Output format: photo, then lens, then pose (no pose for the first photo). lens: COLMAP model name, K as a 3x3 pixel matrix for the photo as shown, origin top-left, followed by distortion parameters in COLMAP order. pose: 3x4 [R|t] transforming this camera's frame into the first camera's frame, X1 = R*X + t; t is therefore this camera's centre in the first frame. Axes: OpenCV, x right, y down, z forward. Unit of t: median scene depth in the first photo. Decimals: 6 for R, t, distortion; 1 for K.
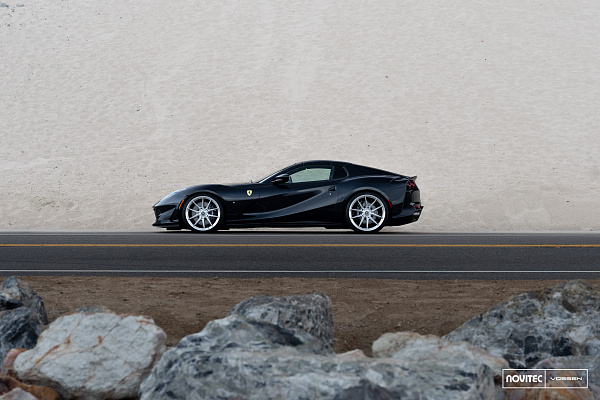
lens RADIAL K [[884.2, 0, 300.0], [0, 884.2, 200.0], [0, 0, 1]] dist [0.007555, 0.022141]
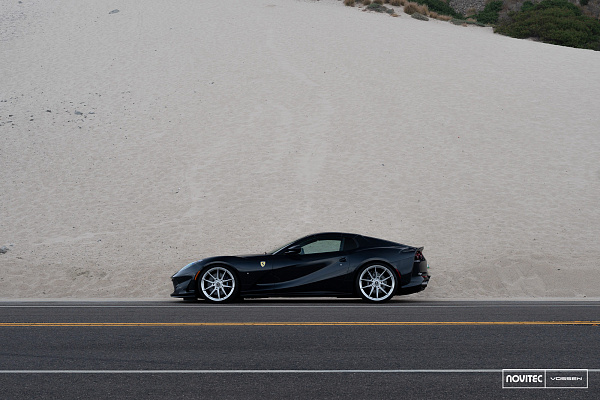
lens RADIAL K [[884.2, 0, 300.0], [0, 884.2, 200.0], [0, 0, 1]] dist [0.007555, 0.022141]
pose [[0.999905, -0.005648, -0.012536, -0.001173], [0.004615, 0.996710, -0.080923, 0.004978], [0.012952, 0.080858, 0.996641, -0.148700]]
